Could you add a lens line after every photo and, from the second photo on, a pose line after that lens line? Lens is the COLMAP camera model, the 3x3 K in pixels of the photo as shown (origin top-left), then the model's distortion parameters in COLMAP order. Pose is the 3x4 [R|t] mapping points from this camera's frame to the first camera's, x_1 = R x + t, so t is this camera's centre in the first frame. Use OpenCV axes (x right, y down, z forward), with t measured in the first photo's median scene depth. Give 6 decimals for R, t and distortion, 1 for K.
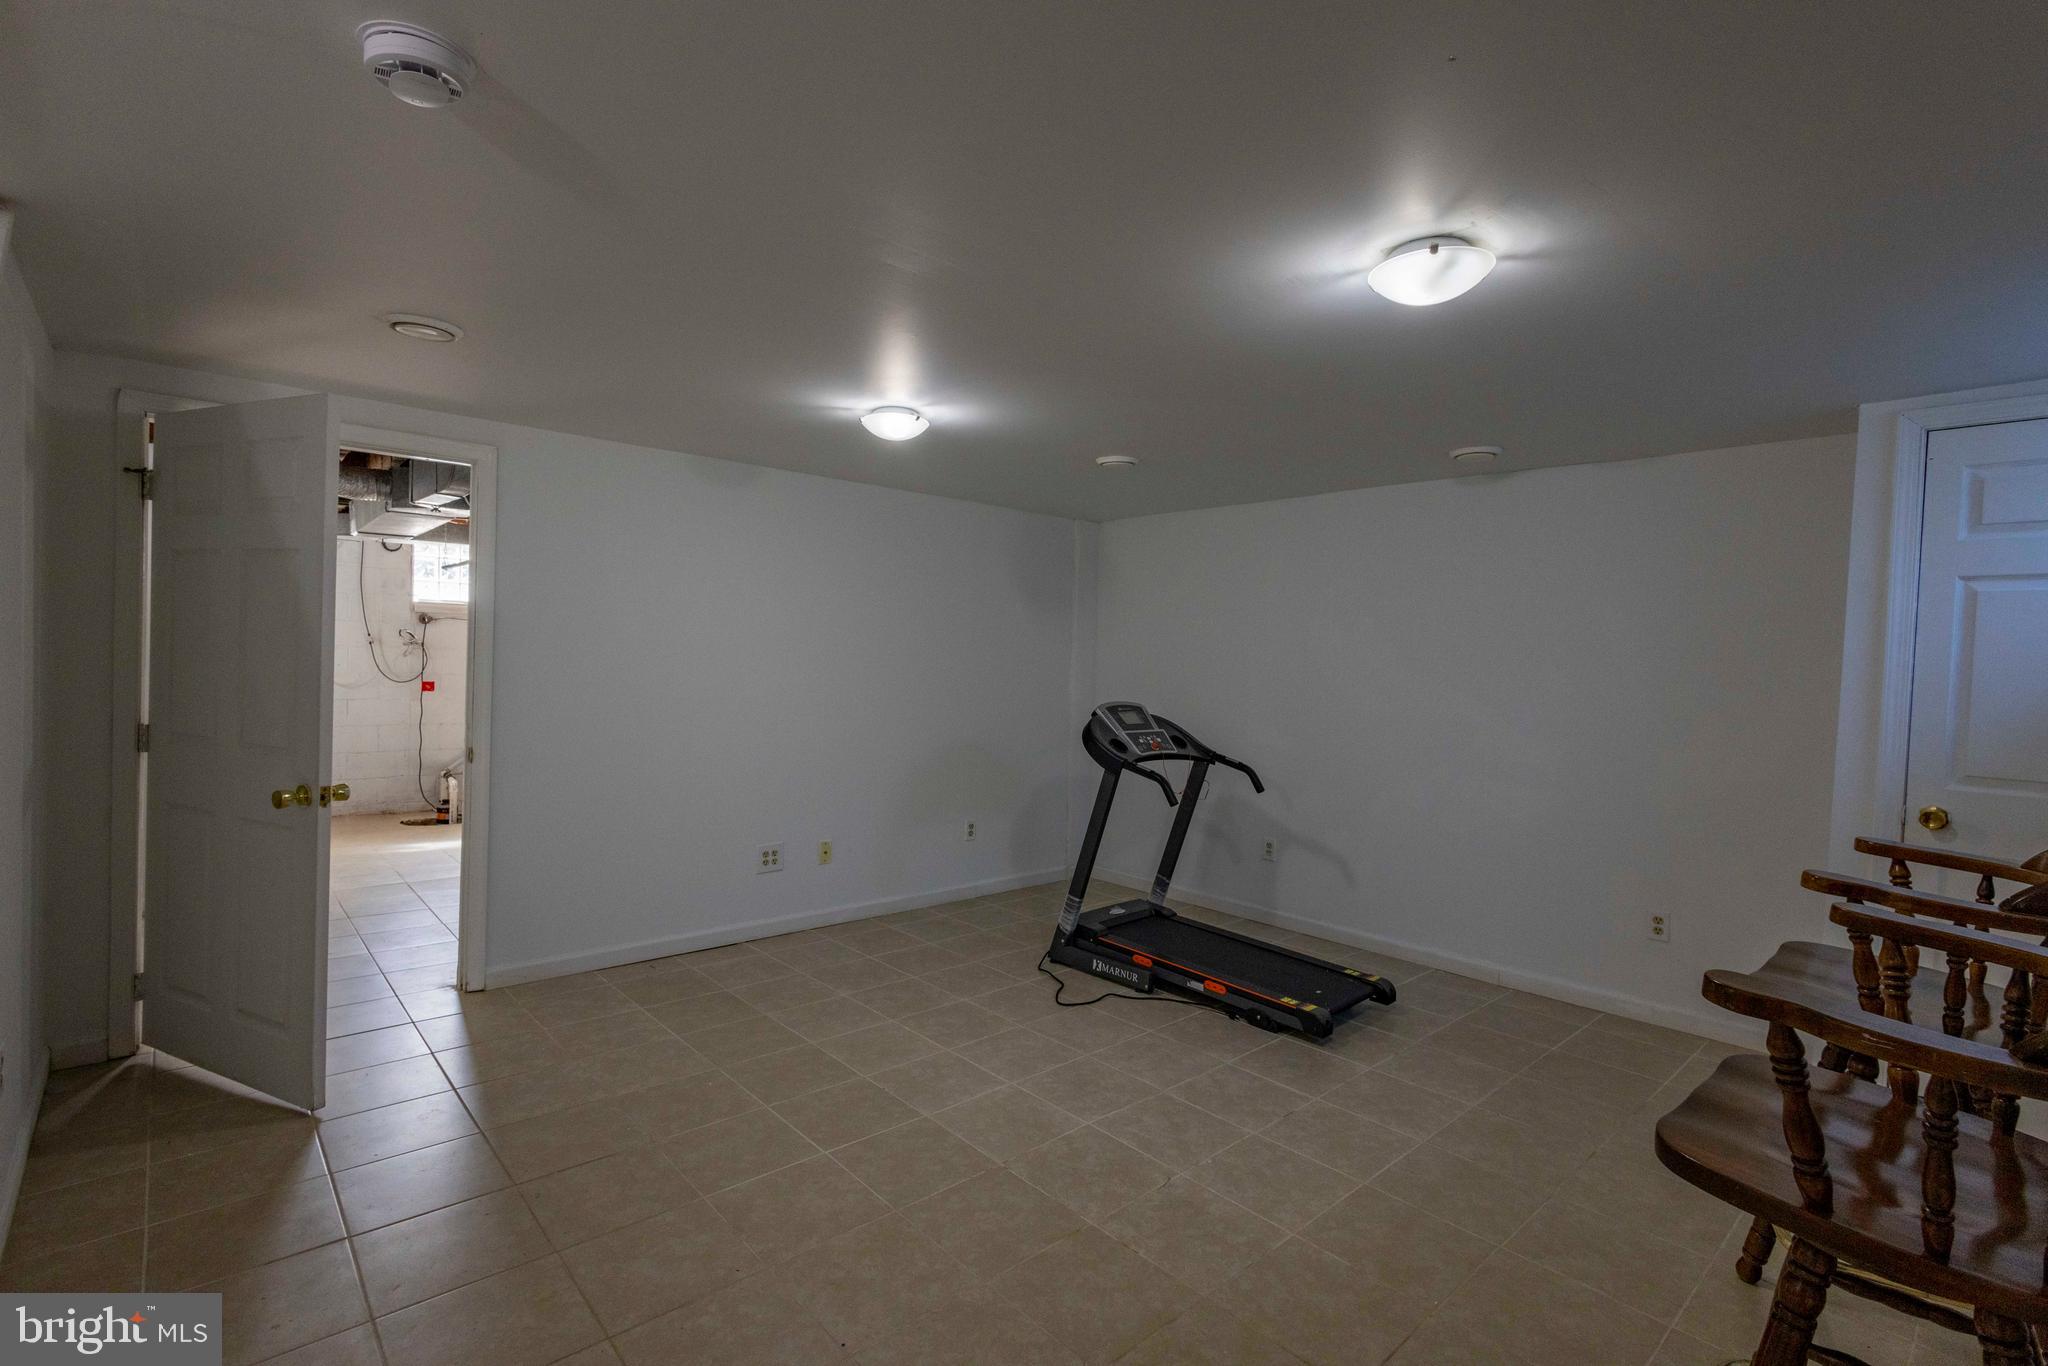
lens RADIAL K [[934.5, 0, 1020.0], [0, 934.5, 674.3], [0, 0, 1]] dist [0.001009, 0.000098]
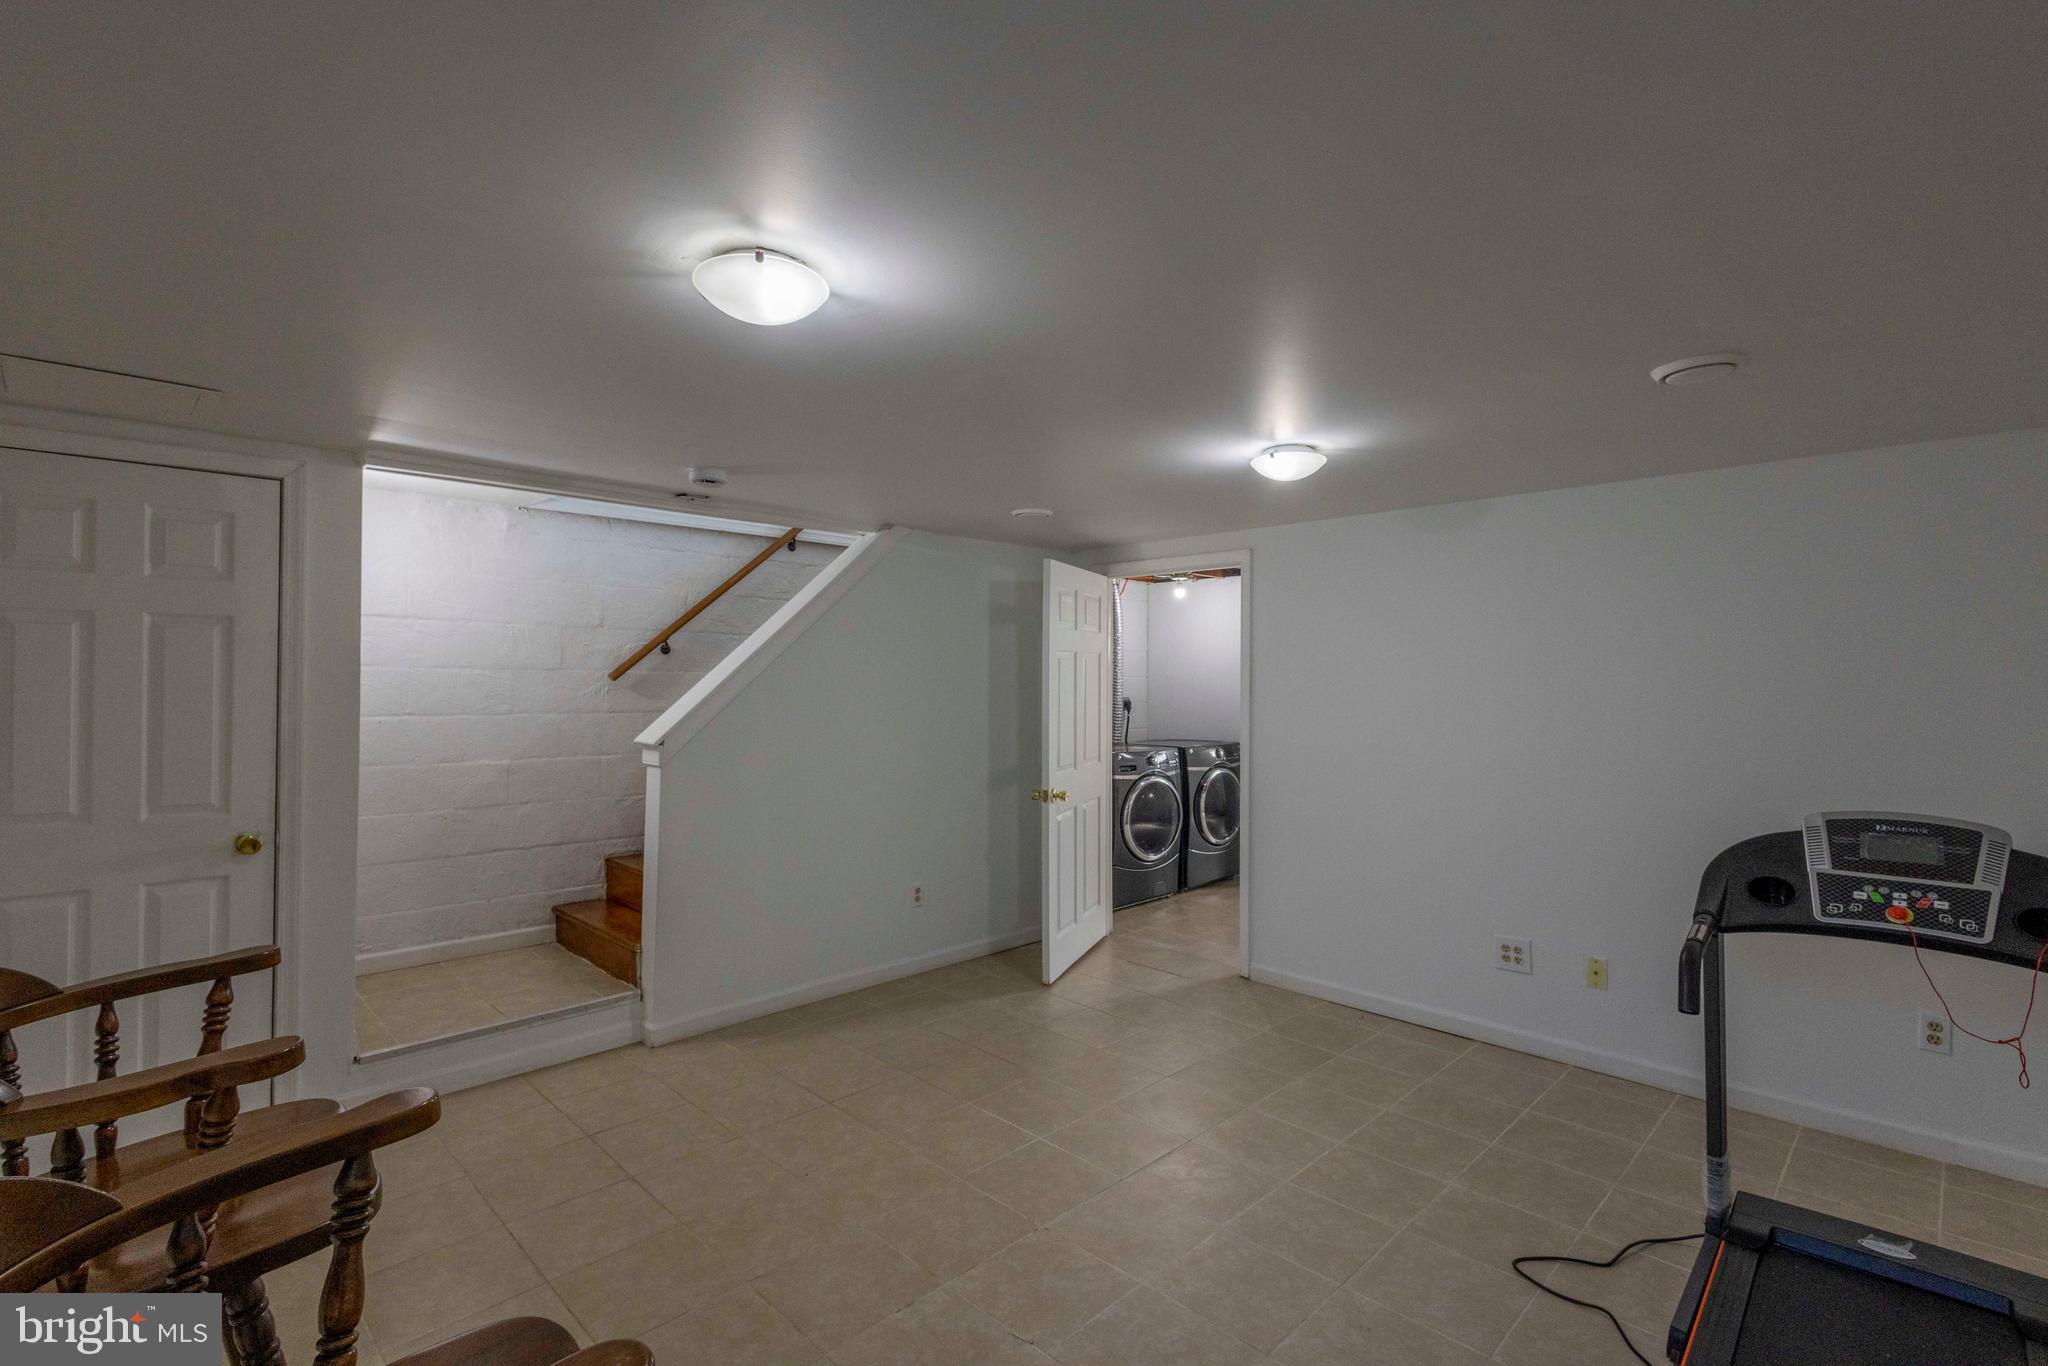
lens RADIAL K [[934.5, 0, 1020.0], [0, 934.5, 674.3], [0, 0, 1]] dist [0.001009, 0.000098]
pose [[0.060735, -0.034593, -0.997554, 0.600811], [-0.020377, 0.999148, -0.035889, -0.017119], [0.997946, 0.022507, 0.059979, 0.546802]]
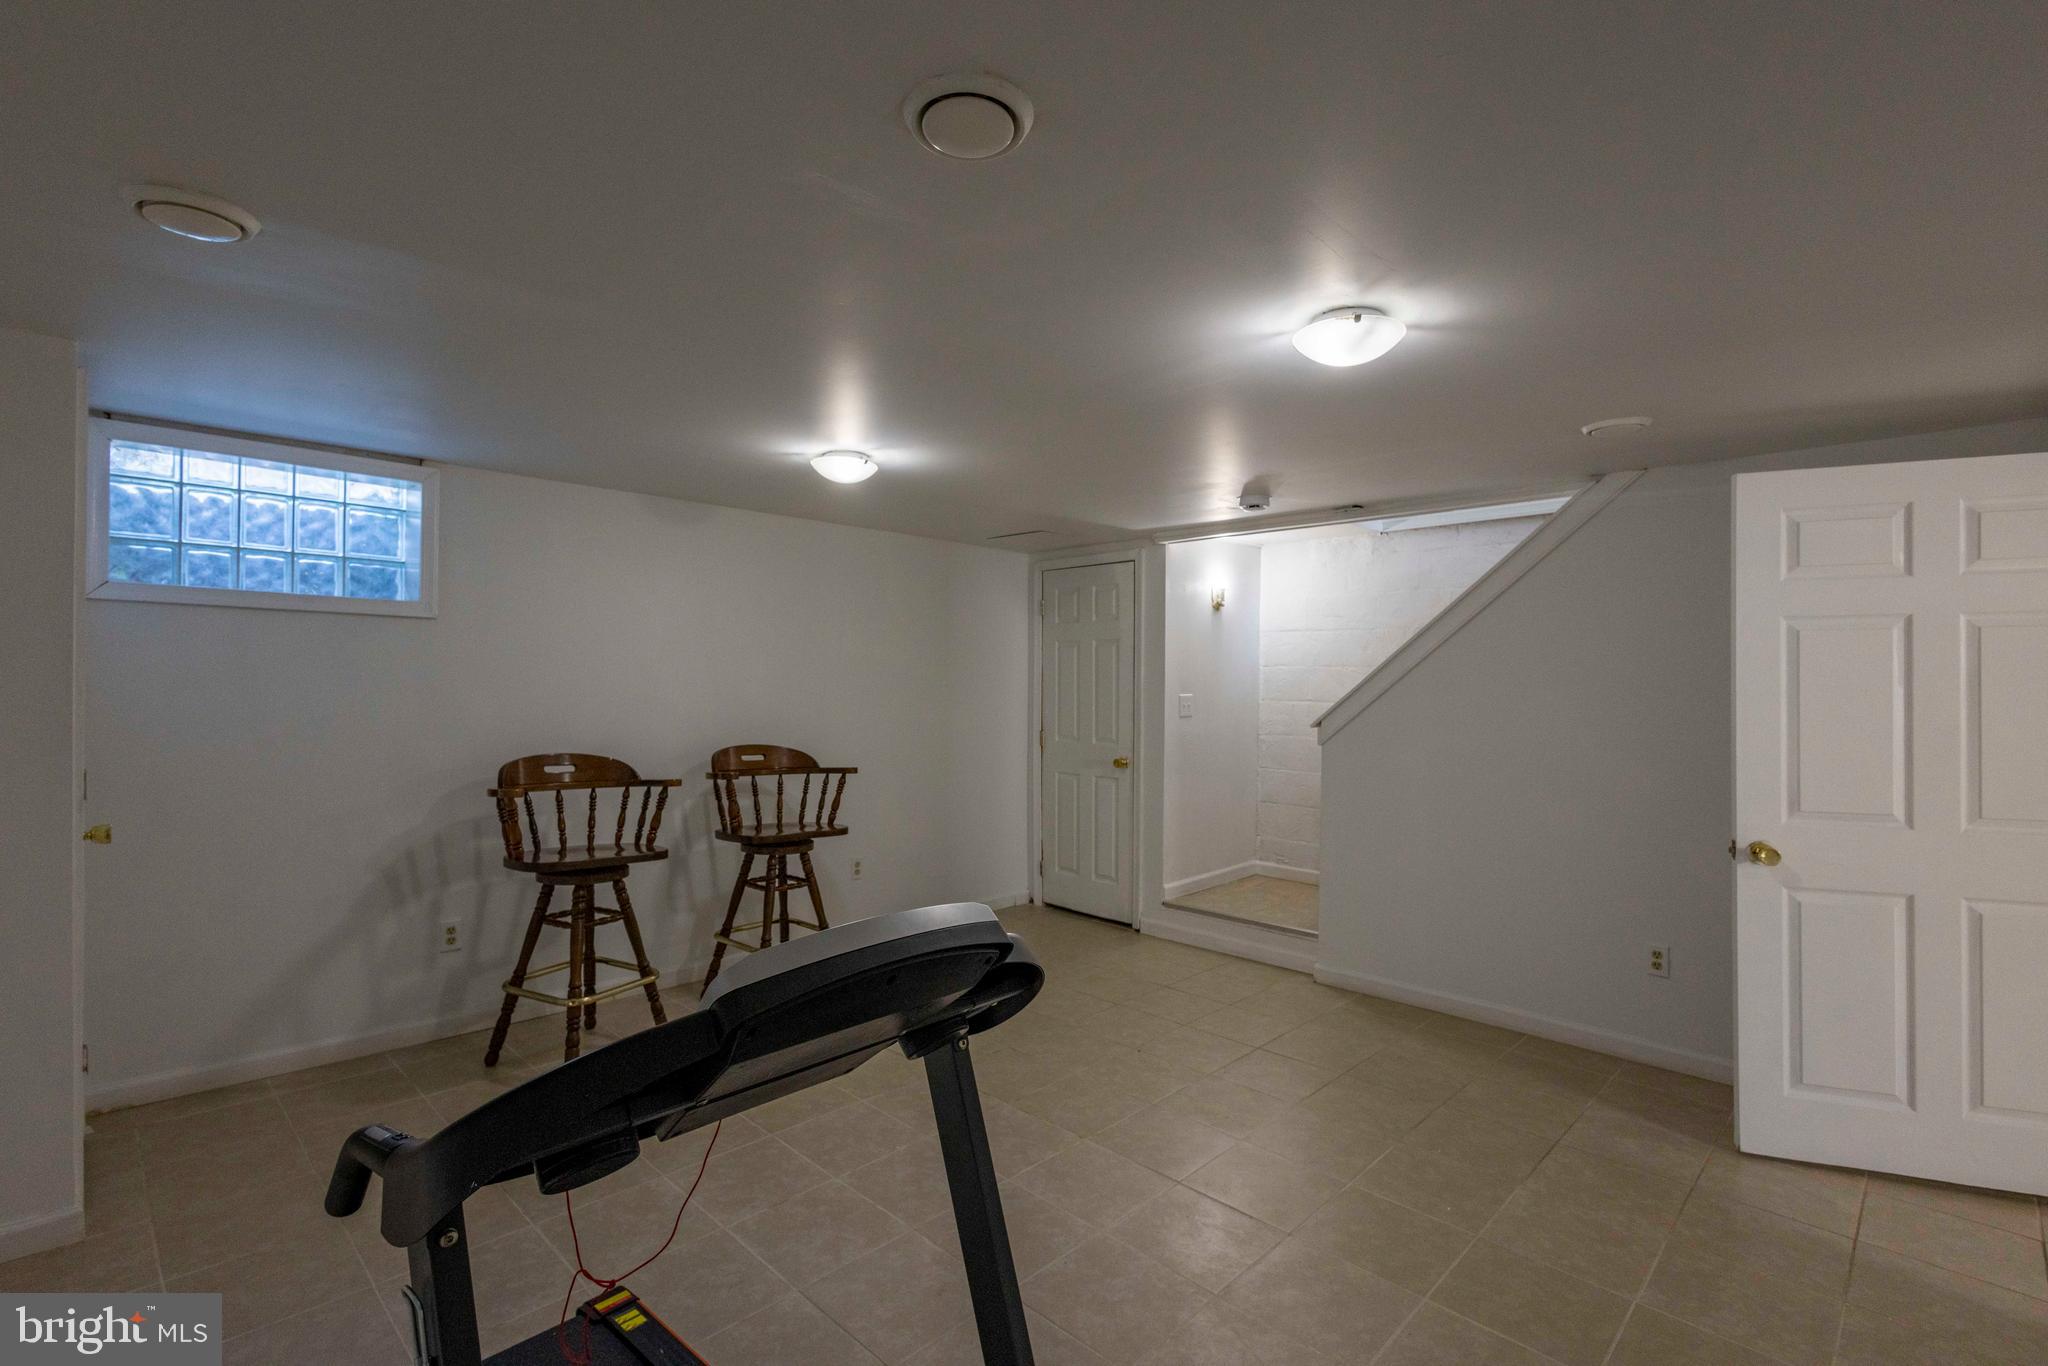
lens RADIAL K [[924.2, 0, 1024.0], [0, 924.2, 683.0], [0, 0, 1]] dist [0.000046, 0.000029]
pose [[-0.995902, -0.034053, -0.083779, 0.104435], [-0.035980, 0.999119, 0.021600, -0.035656], [0.082969, 0.024526, -0.996250, 1.268877]]
